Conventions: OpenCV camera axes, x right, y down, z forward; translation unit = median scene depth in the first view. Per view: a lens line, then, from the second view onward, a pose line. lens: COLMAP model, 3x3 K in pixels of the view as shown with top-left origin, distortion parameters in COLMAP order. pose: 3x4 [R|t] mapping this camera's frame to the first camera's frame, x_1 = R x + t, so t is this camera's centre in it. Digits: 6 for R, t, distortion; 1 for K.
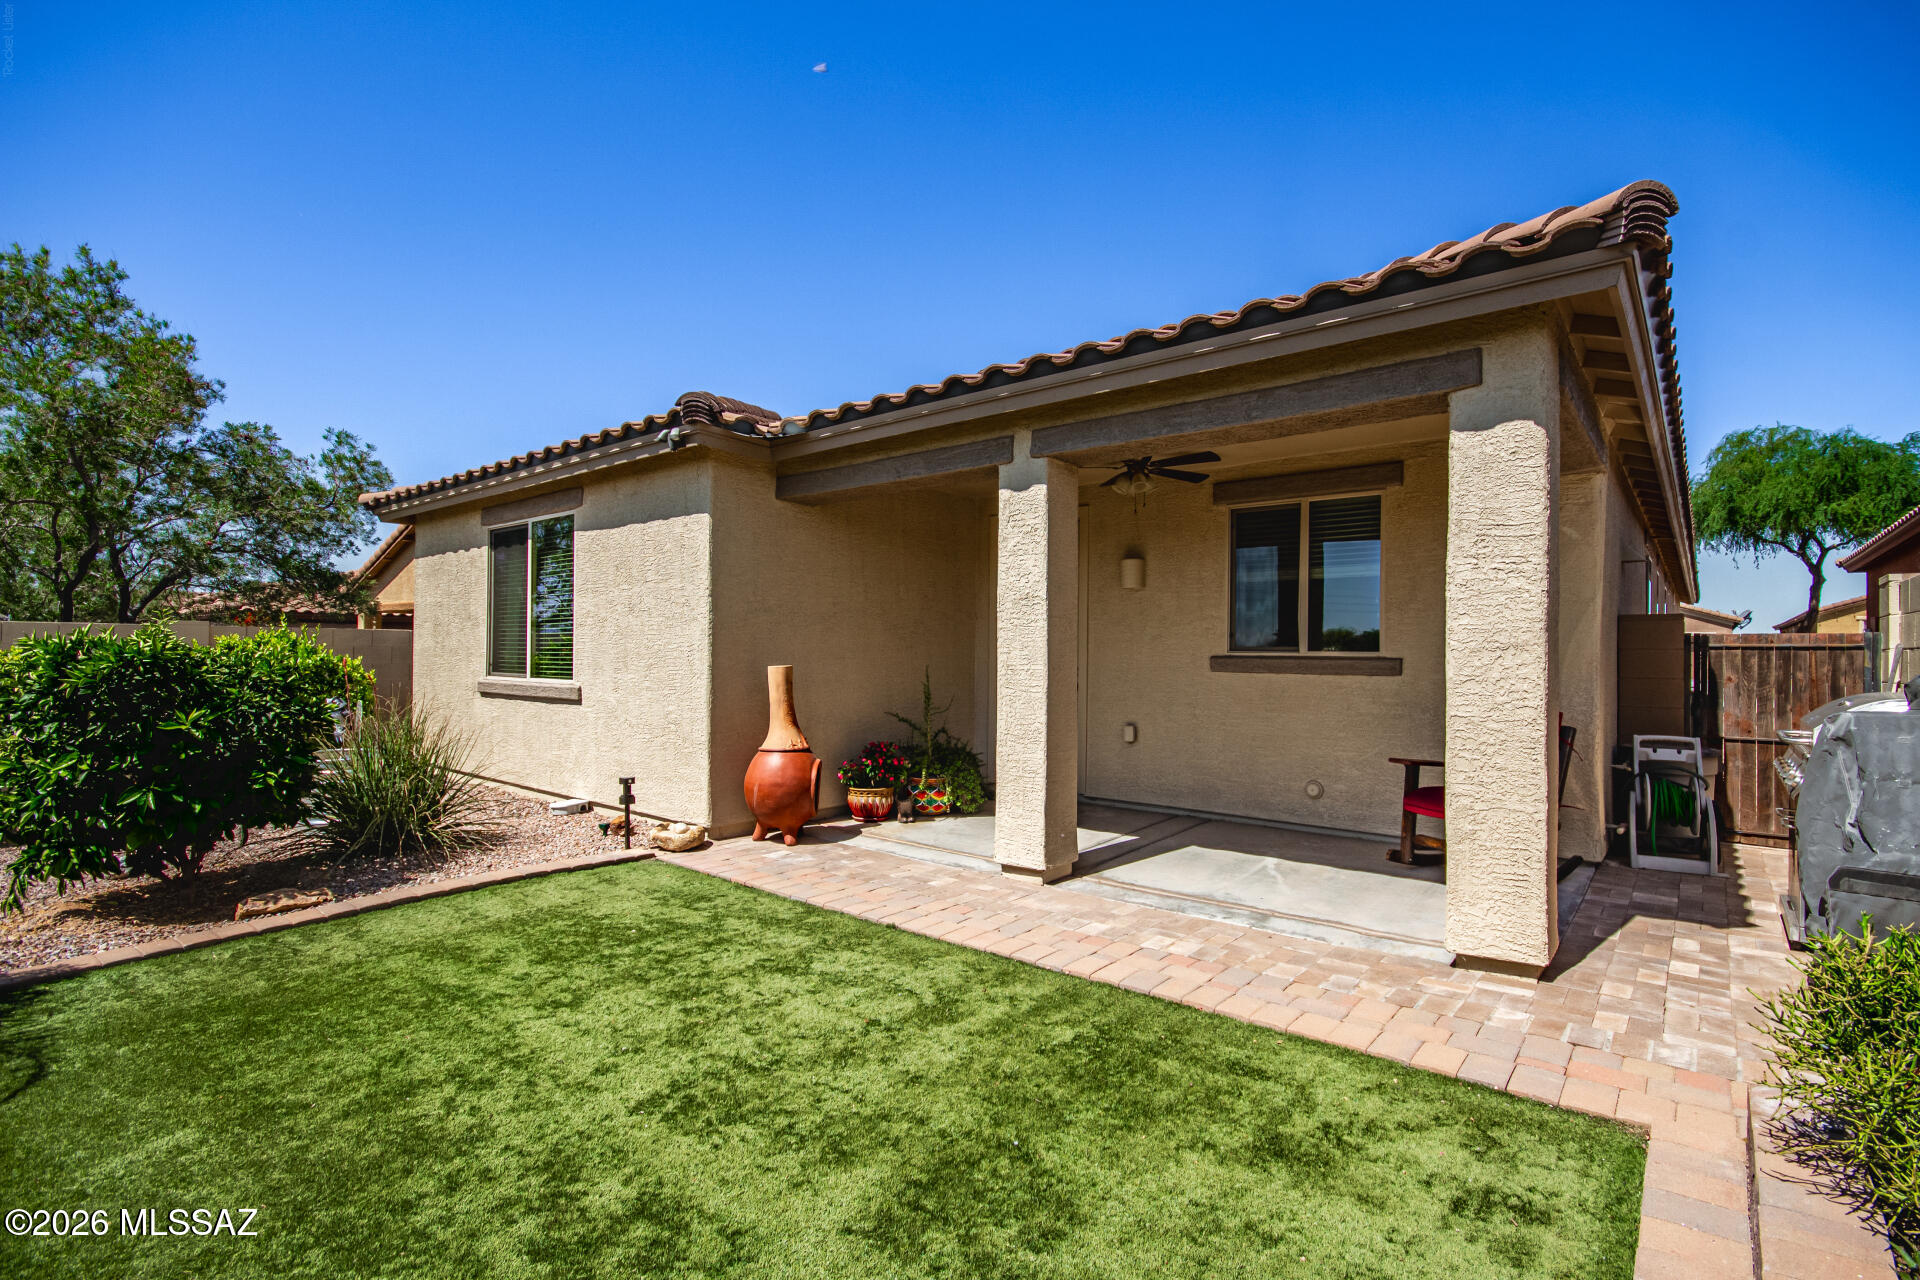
lens RADIAL K [[906.4, 0, 964.6], [0, 906.4, 645.2], [0, 0, 1]] dist [0.005816, 0.001497]
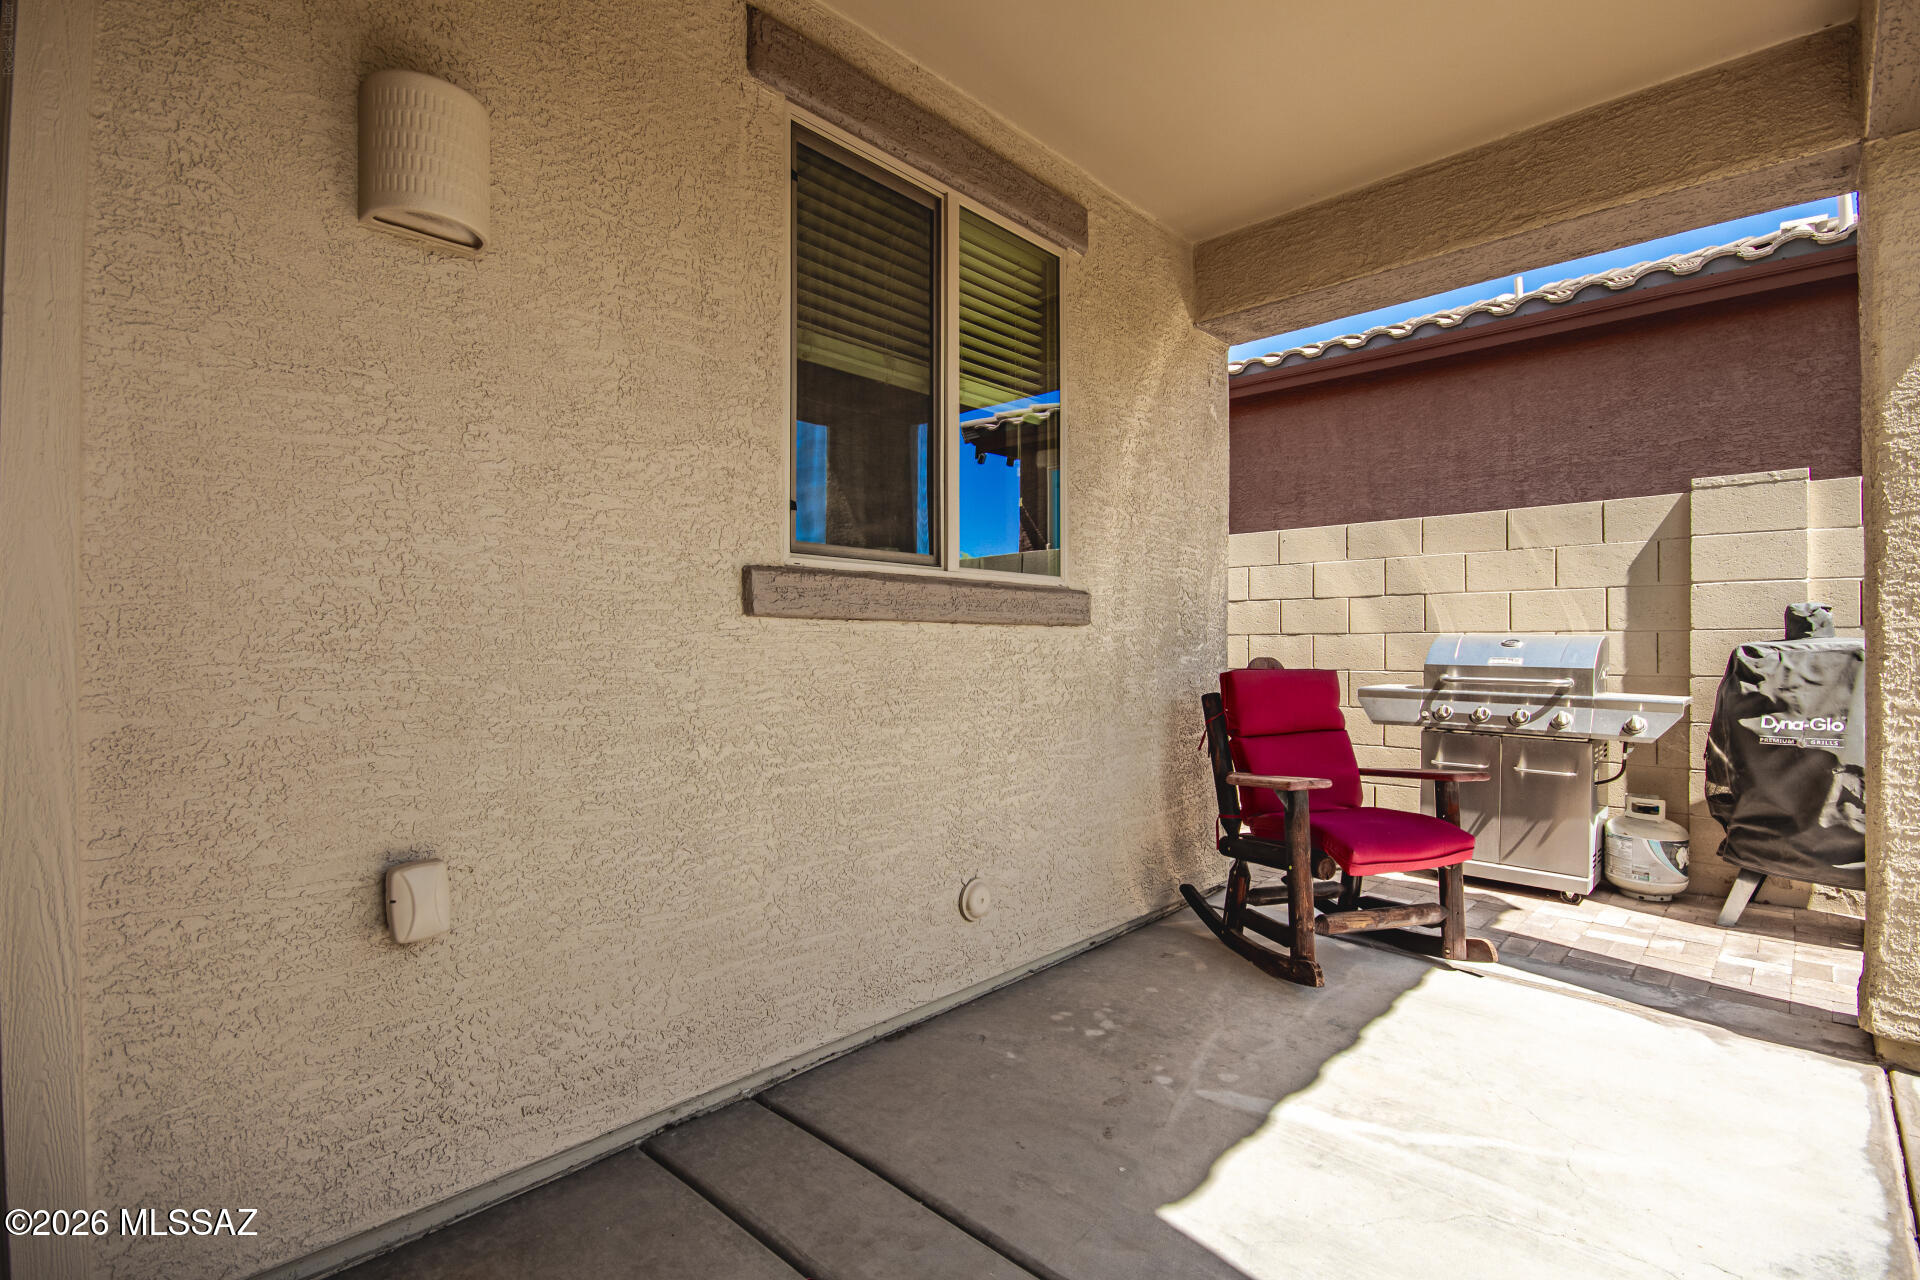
lens RADIAL K [[906.4, 0, 964.6], [0, 906.4, 645.2], [0, 0, 1]] dist [0.005816, 0.001497]
pose [[0.048443, -0.008965, 0.998786, -0.032323], [-0.005804, 0.999940, 0.009257, 0.037182], [-0.998809, -0.006245, 0.048388, 0.953653]]
